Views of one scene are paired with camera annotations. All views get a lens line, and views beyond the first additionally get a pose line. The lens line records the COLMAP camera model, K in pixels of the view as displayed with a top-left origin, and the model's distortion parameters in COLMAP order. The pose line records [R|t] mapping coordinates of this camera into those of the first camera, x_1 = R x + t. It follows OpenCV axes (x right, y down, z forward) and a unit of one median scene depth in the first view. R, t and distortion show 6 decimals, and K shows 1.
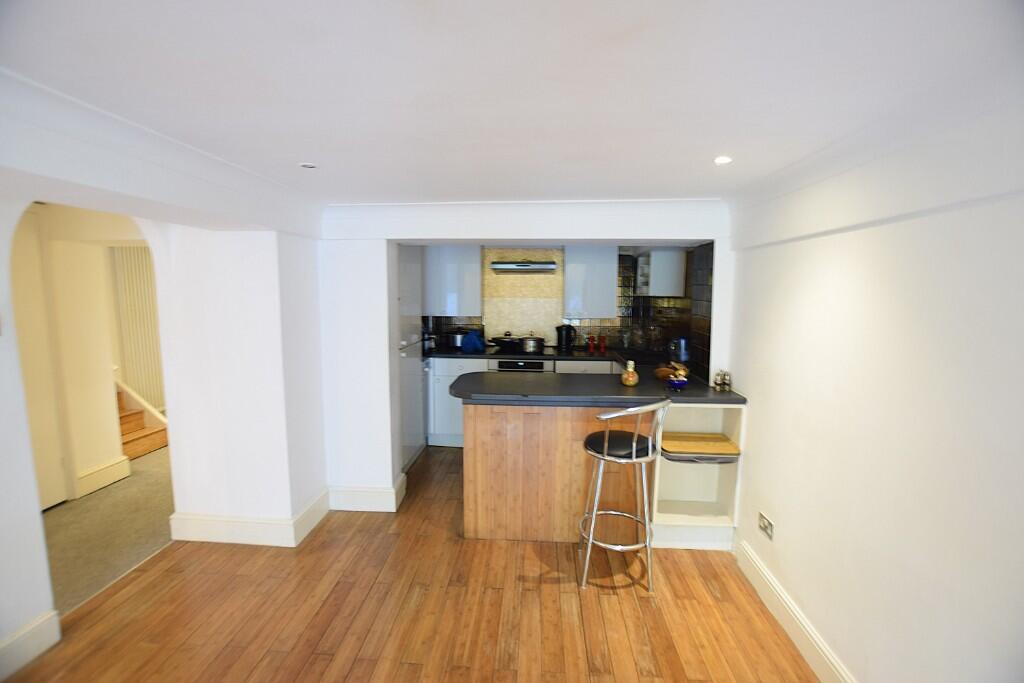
lens RADIAL K [[456.0, 0, 512.0], [0, 456.0, 341.5], [0, 0, 1]] dist [-0.031313, 0.000900]
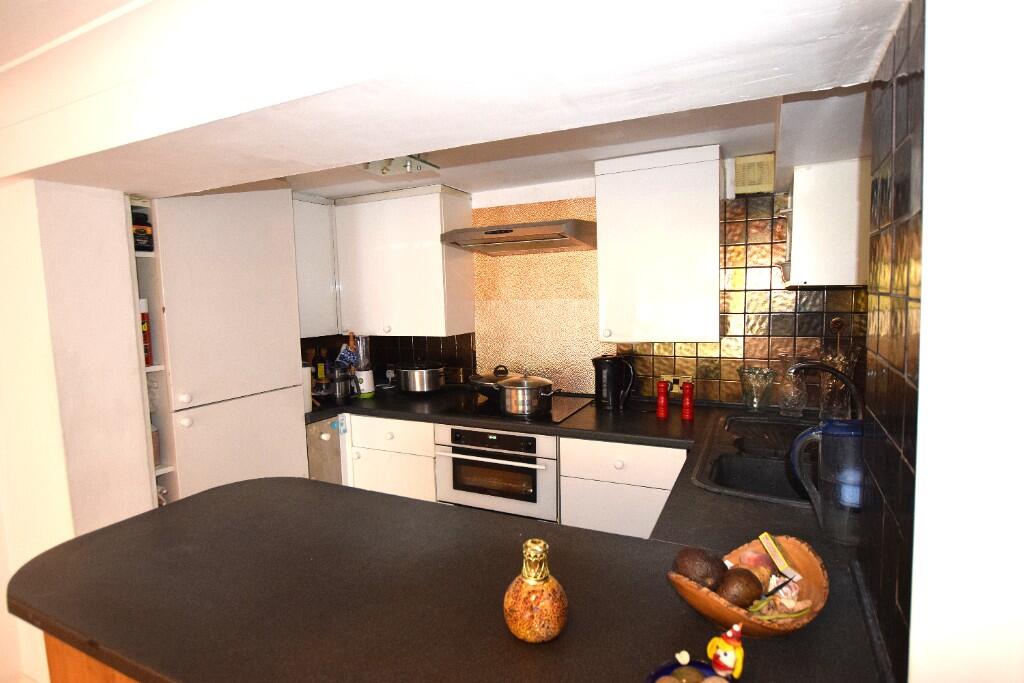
lens RADIAL K [[534.3, 0, 512.0], [0, 534.3, 341.5], [0, 0, 1]] dist [-0.000352, 0.000213]
pose [[0.925070, 0.007018, -0.379731, 0.245693], [-0.007733, 0.999970, -0.000356, -0.051466], [0.379717, 0.003266, 0.925097, 0.470842]]
